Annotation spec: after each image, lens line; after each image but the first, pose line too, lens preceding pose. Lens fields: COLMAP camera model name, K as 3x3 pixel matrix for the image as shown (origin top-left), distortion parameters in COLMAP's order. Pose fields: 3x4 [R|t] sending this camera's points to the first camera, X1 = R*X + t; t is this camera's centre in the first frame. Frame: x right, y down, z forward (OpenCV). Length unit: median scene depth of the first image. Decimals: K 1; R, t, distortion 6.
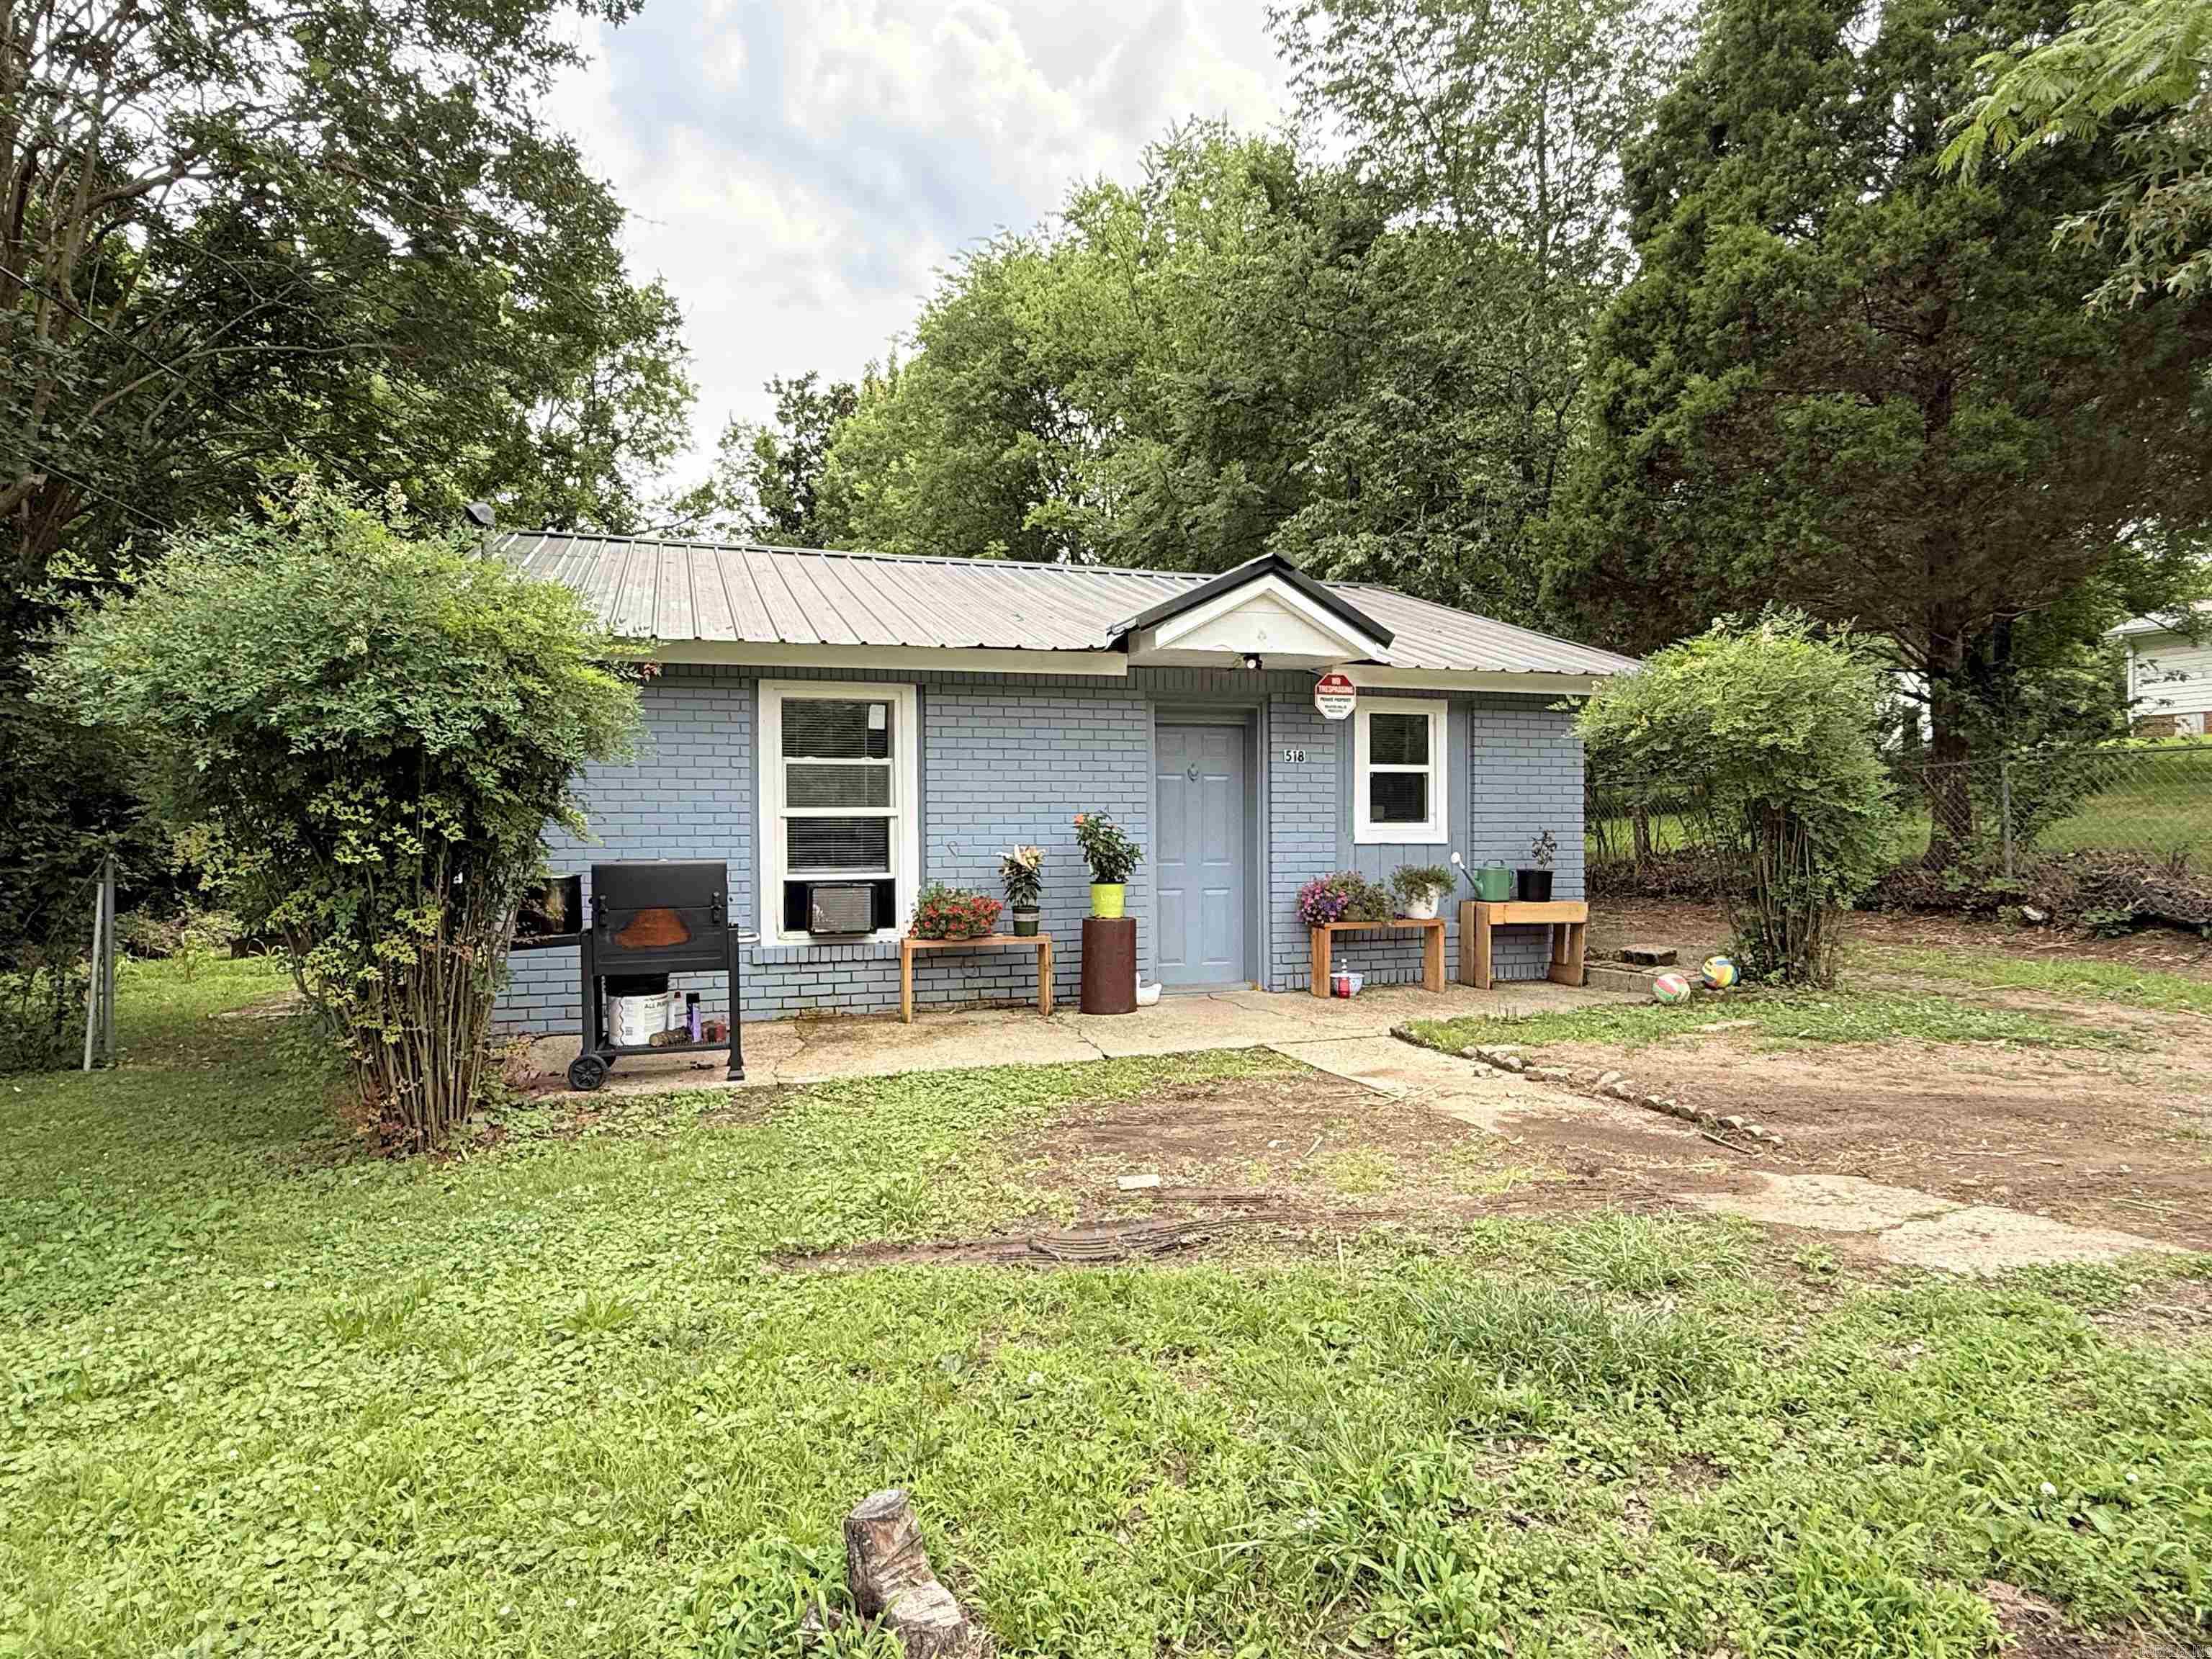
lens RADIAL K [[1266.1, 0, 1106.0], [0, 1266.1, 829.5], [0, 0, 1]] dist [-0.001094, 0.000105]
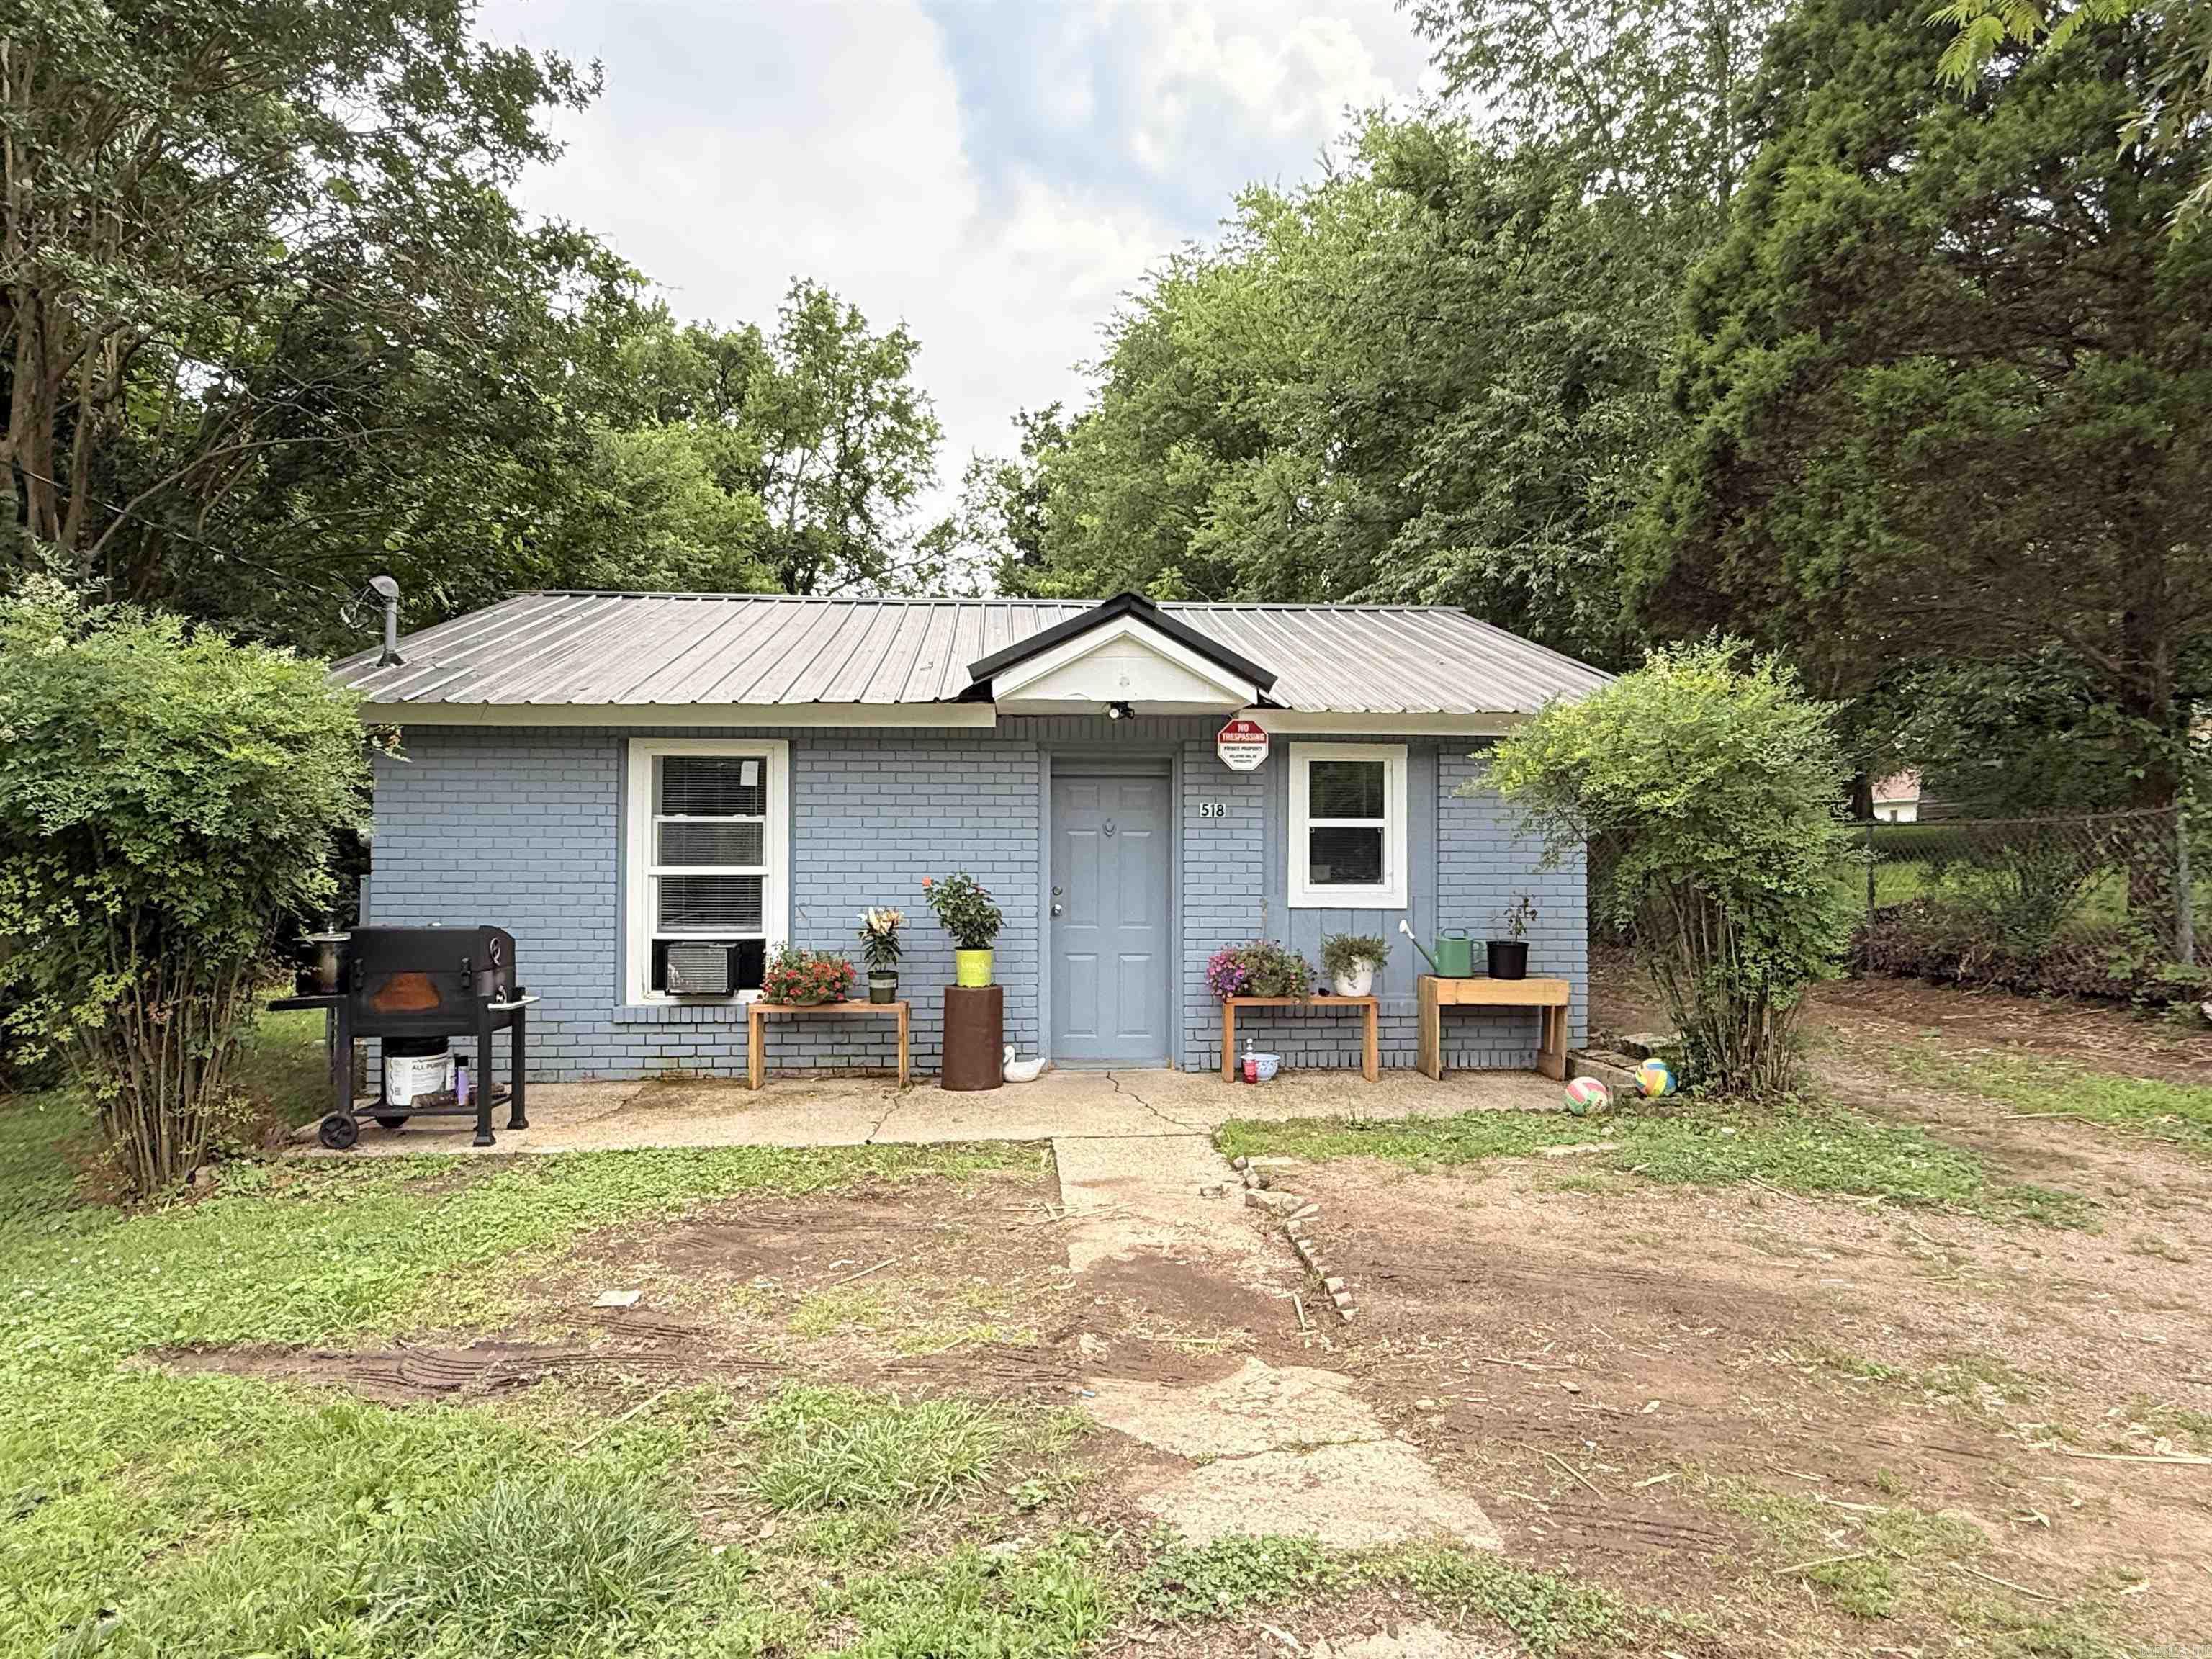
lens RADIAL K [[1317.8, 0, 1094.1], [0, 1317.8, 819.8], [0, 0, 1]] dist [0.002103, -0.000702]
pose [[0.969964, 0.000956, -0.243245, 0.314820], [-0.008077, 0.999567, -0.028279, -0.025334], [0.243113, 0.029394, 0.969553, 0.072172]]
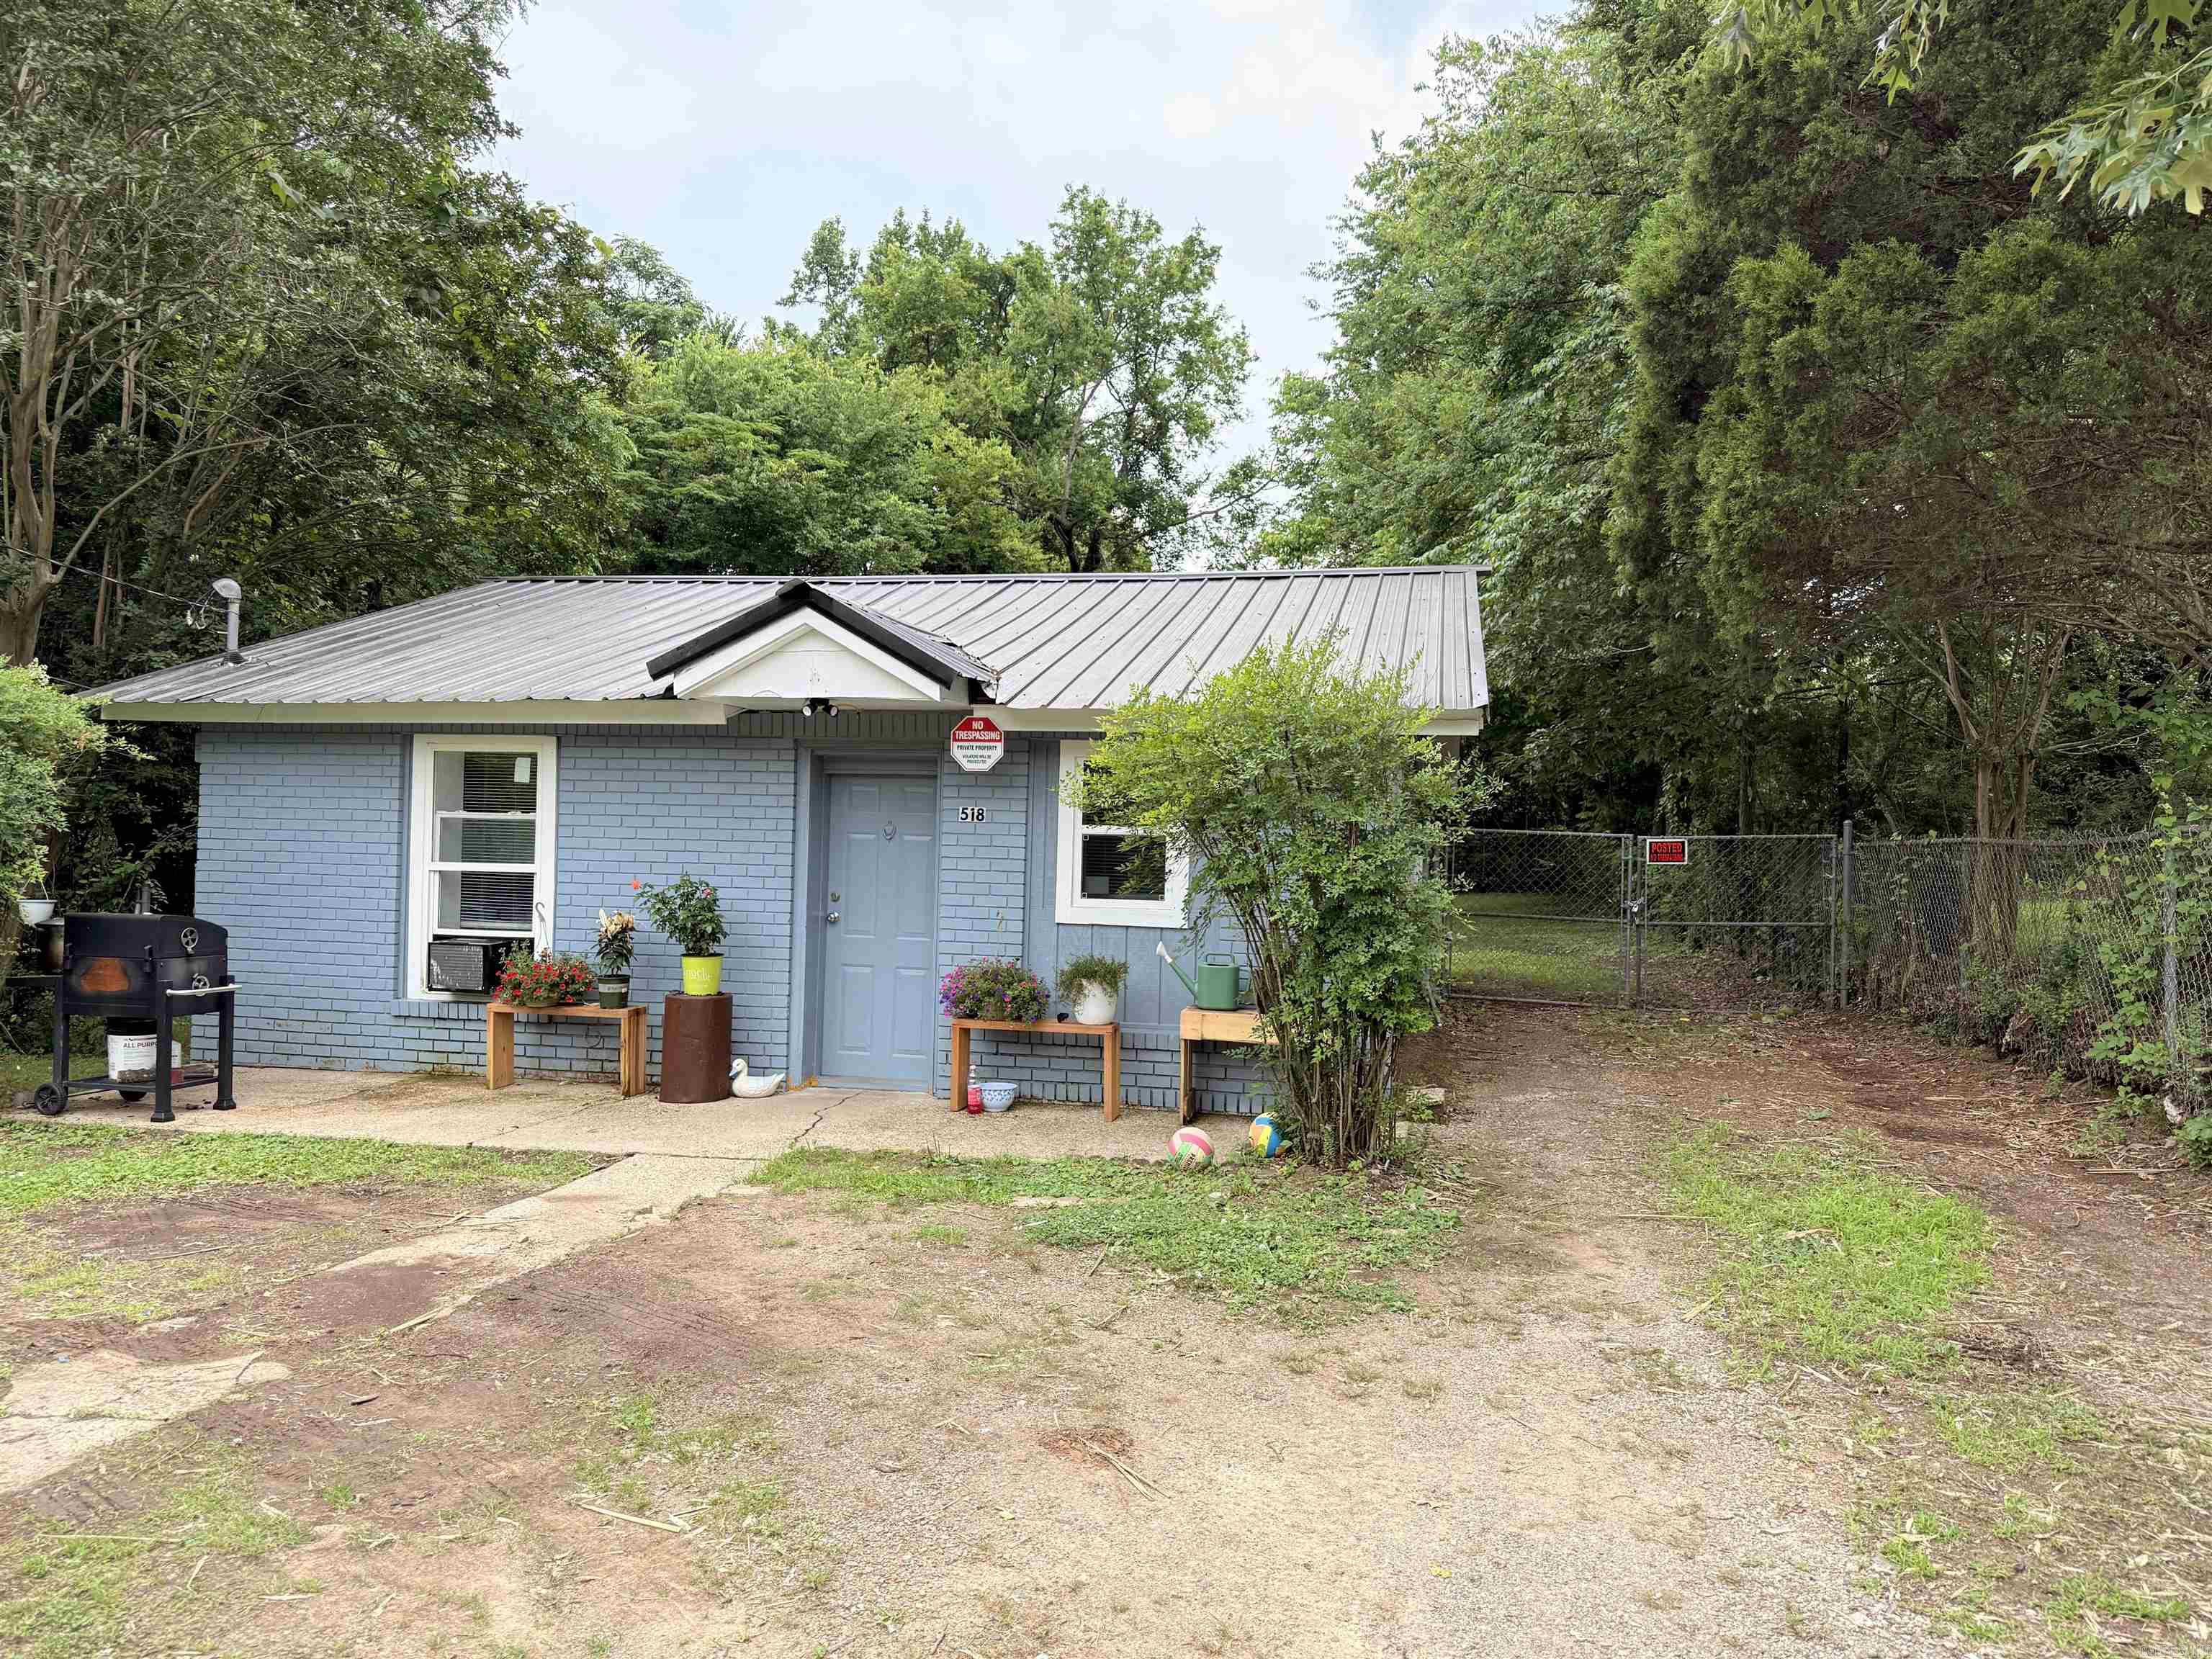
lens RADIAL K [[1578.5, 0, 1106.0], [0, 1578.5, 829.5], [0, 0, 1]] dist [0.049395, -0.003122]
pose [[0.867328, 0.019104, -0.497369, 0.786585], [-0.028469, 0.999531, -0.011253, -0.041342], [0.496921, 0.023920, 0.867466, 0.157507]]
